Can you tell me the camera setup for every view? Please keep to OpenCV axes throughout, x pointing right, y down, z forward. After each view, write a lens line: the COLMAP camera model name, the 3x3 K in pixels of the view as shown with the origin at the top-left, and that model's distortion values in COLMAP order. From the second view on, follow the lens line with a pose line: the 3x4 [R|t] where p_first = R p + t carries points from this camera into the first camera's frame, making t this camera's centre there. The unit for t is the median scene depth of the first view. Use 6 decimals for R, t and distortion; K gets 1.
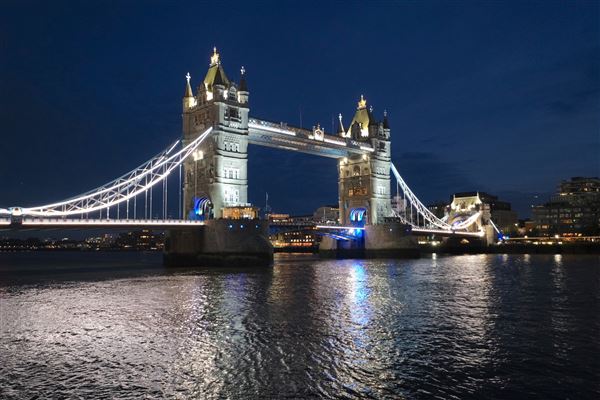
lens RADIAL K [[492.6, 0, 300.0], [0, 492.6, 200.0], [0, 0, 1]] dist [0.004654, -0.001689]
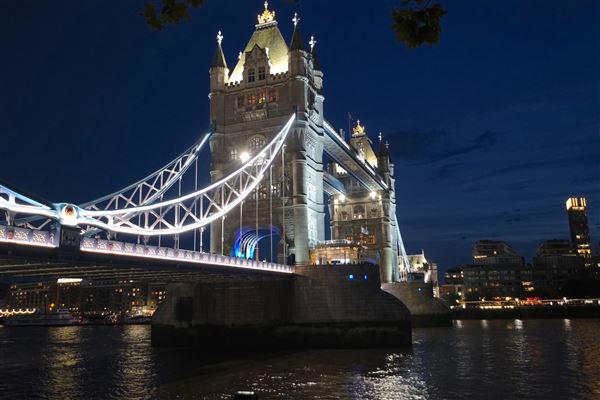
lens RADIAL K [[517.4, 0, 300.0], [0, 517.4, 200.0], [0, 0, 1]] dist [0.000262, -0.003250]
pose [[0.919963, 0.075570, 0.384651, -0.375281], [-0.027431, 0.991247, -0.129138, 0.038070], [-0.391043, 0.108251, 0.913984, 0.383780]]
